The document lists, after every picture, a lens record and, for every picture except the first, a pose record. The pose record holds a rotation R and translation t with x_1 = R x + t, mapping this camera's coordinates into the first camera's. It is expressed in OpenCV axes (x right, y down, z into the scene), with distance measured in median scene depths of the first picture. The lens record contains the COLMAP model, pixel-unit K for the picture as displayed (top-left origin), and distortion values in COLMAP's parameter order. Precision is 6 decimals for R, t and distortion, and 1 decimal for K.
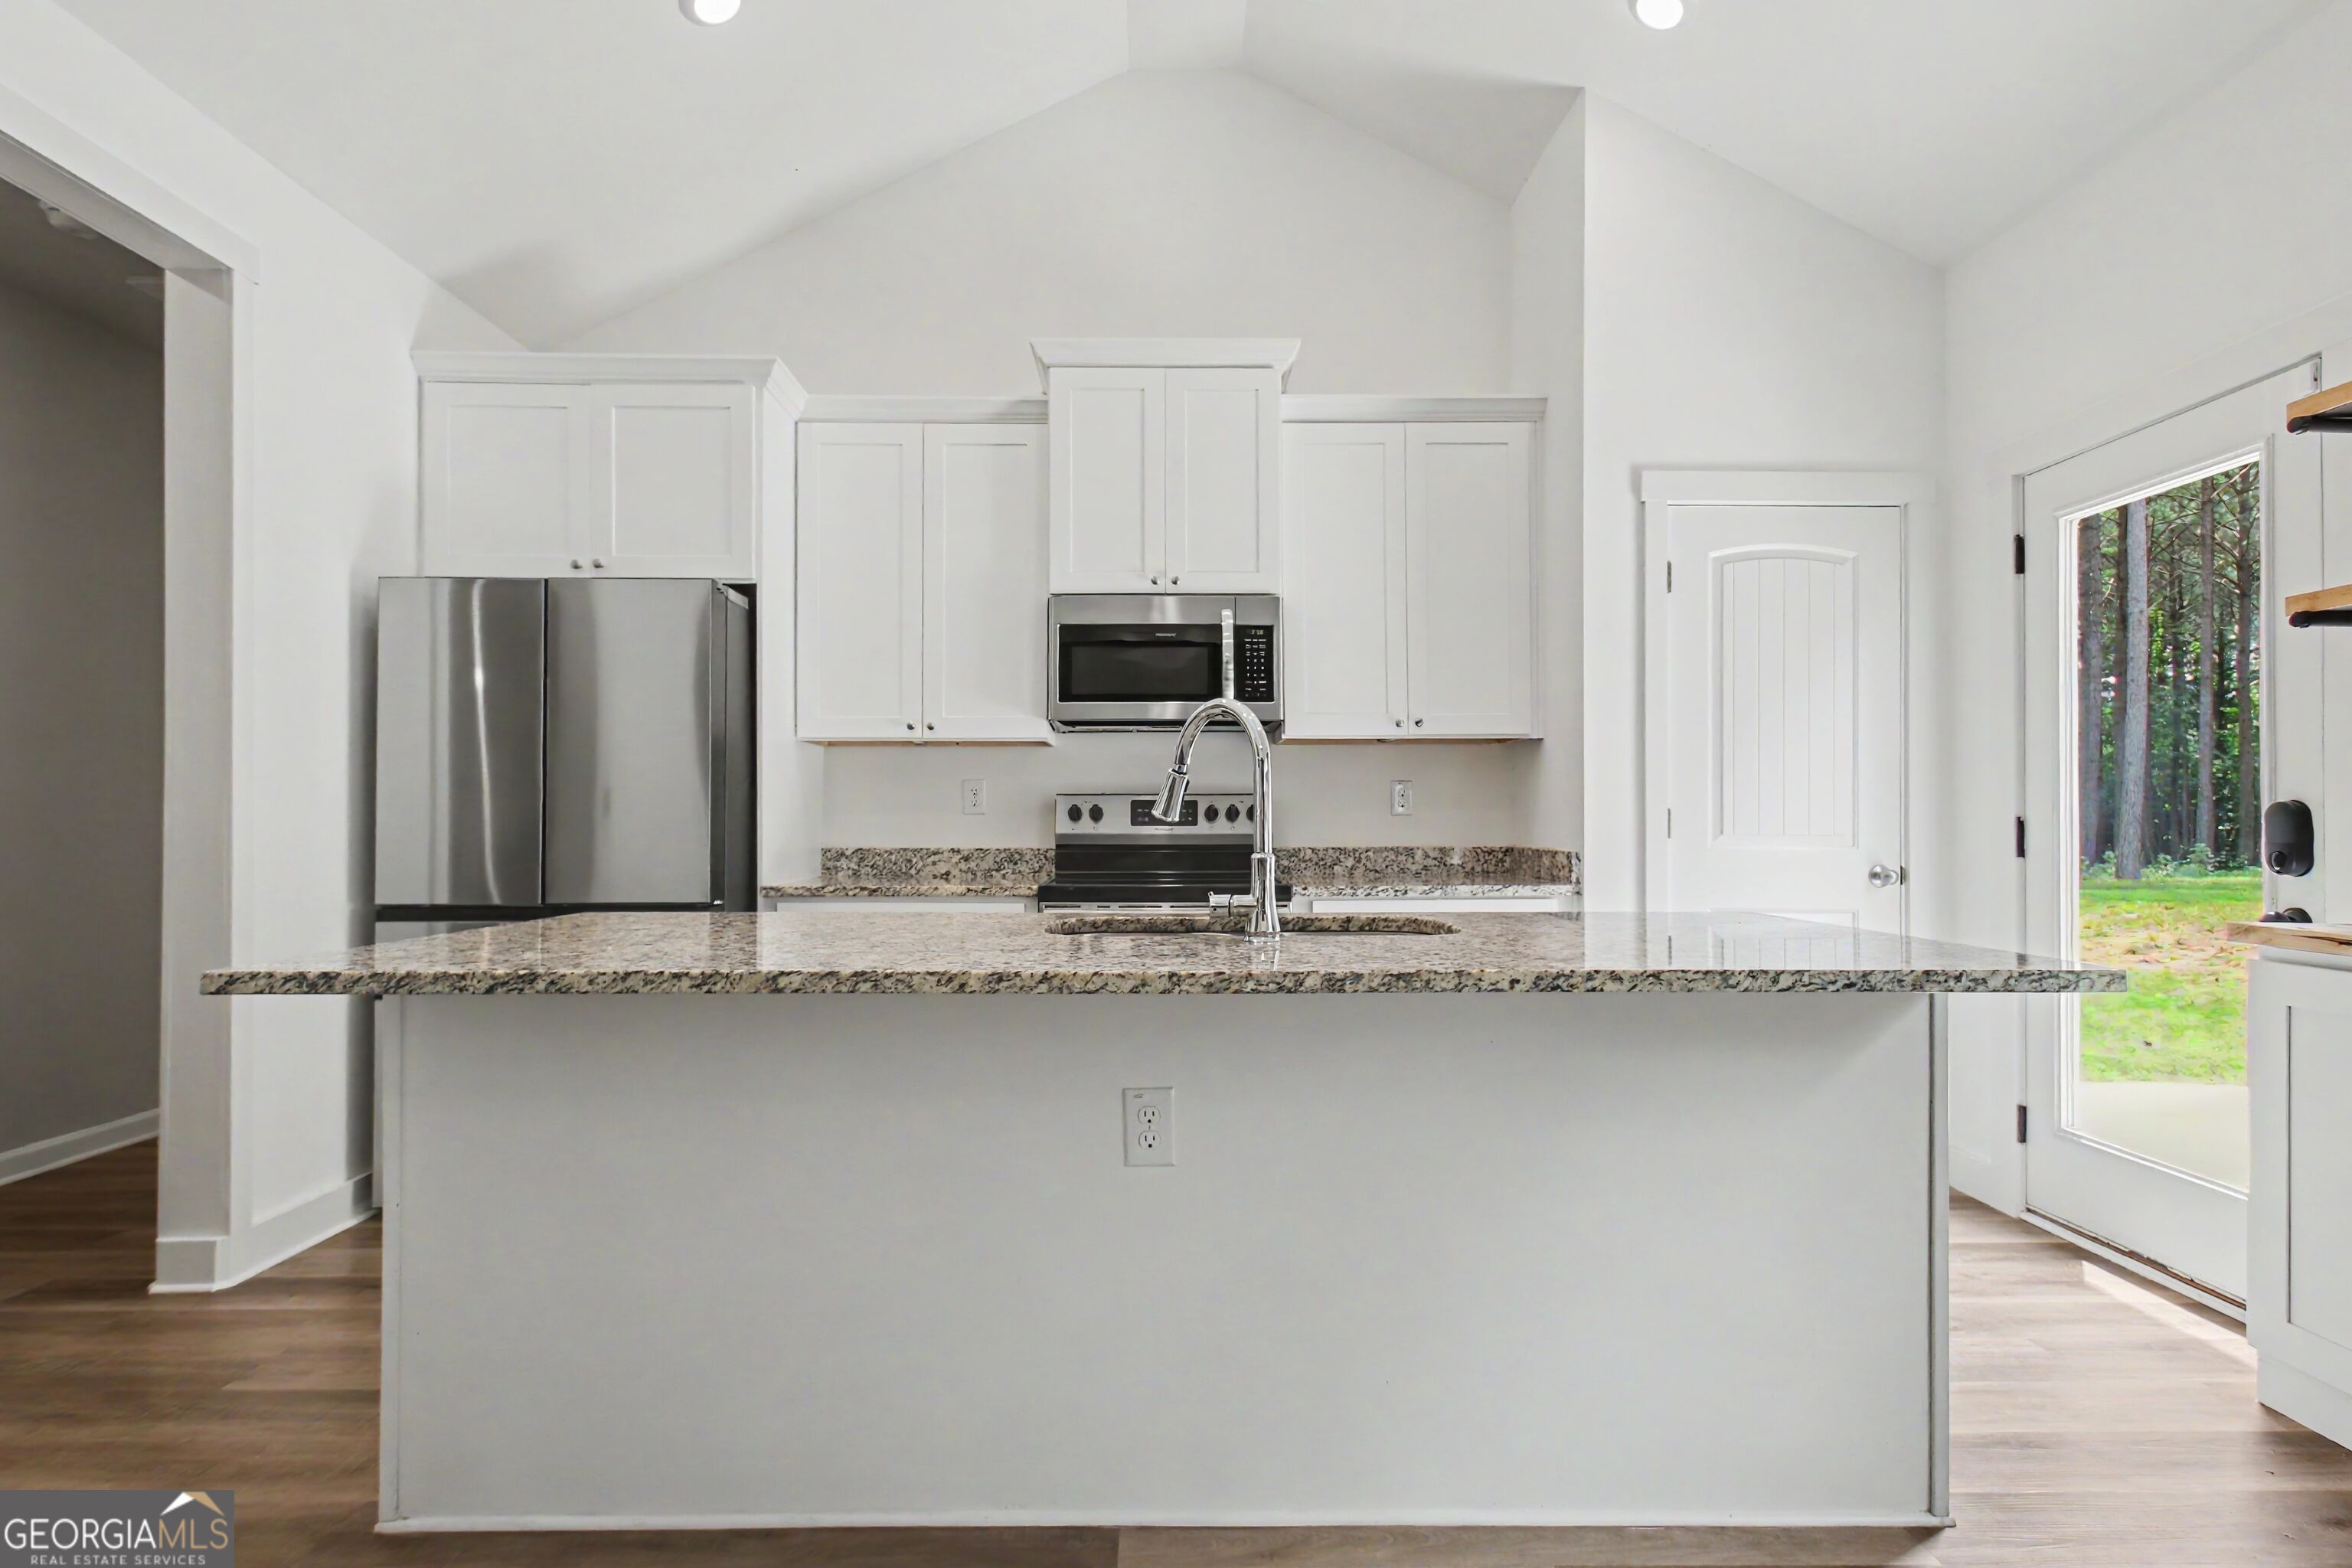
lens RADIAL K [[1114.0, 0, 1179.5], [0, 1114.0, 801.6], [0, 0, 1]] dist [0.004832, -0.001444]
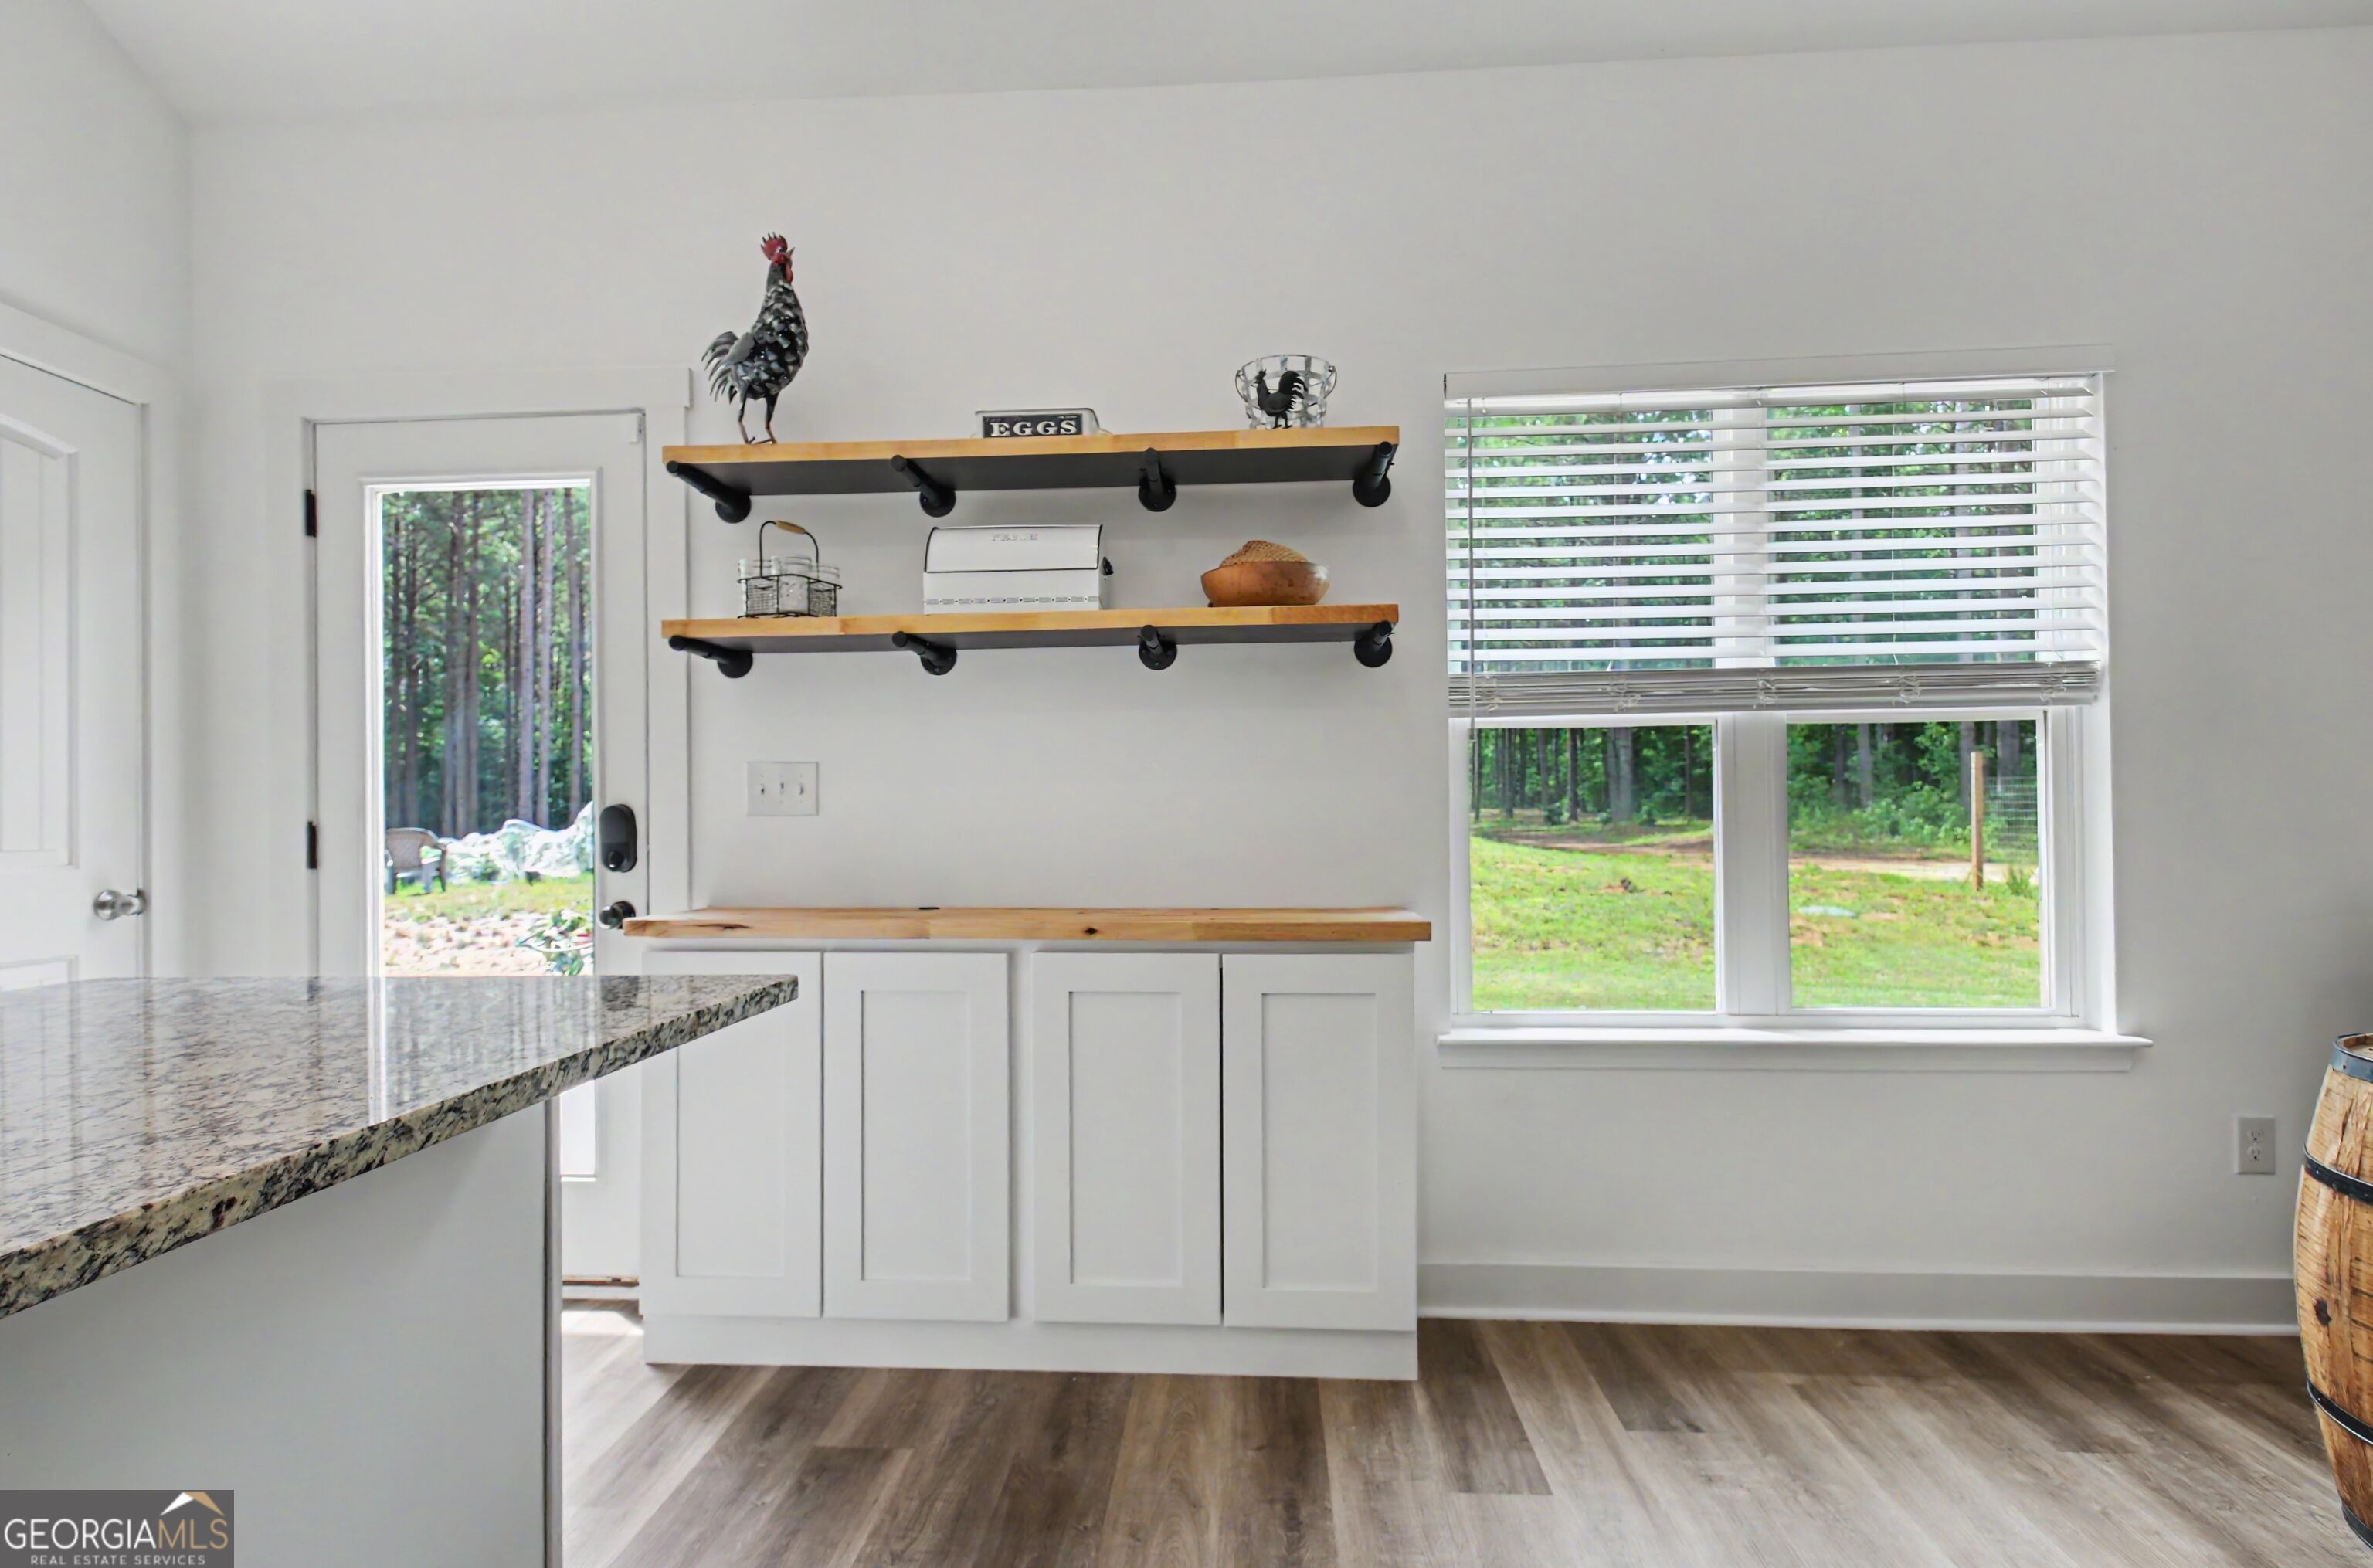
lens RADIAL K [[1123.9, 0, 1184.1], [0, 1123.9, 799.0], [0, 0, 1]] dist [0.004832, -0.001444]
pose [[0.072878, 0.010856, 0.997282, -0.105899], [-0.005671, 0.999929, -0.010471, 0.003421], [-0.997325, -0.004892, 0.072935, 0.535756]]
